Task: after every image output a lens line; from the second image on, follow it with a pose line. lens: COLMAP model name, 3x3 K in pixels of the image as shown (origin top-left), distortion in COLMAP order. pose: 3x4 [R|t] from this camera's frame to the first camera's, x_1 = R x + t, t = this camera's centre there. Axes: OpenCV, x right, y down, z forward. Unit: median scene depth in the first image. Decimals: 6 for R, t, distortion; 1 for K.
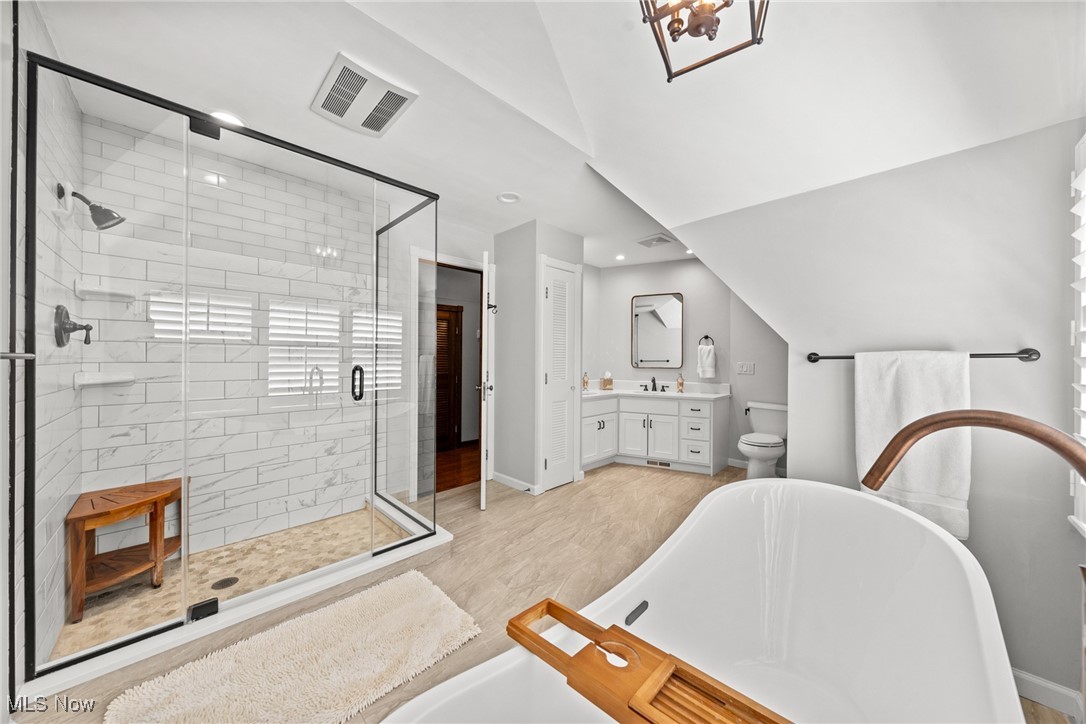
lens RADIAL K [[371.2, 0, 539.6], [0, 371.2, 362.2], [0, 0, 1]] dist [-0.002666, -0.000087]
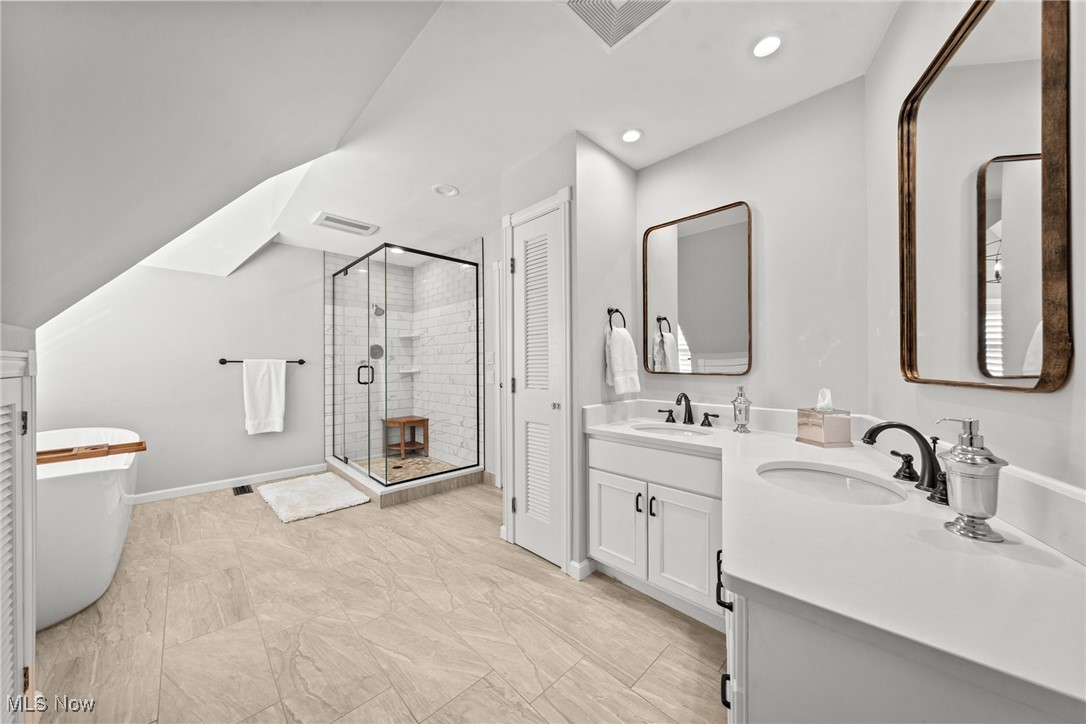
lens RADIAL K [[371.2, 0, 539.7], [0, 371.2, 363.3], [0, 0, 1]] dist [-0.002666, -0.000087]
pose [[-0.016443, -0.009203, -0.999822, 0.910571], [-0.004604, 0.999948, -0.009129, 0.009202], [0.999854, 0.004453, -0.016484, 1.319498]]
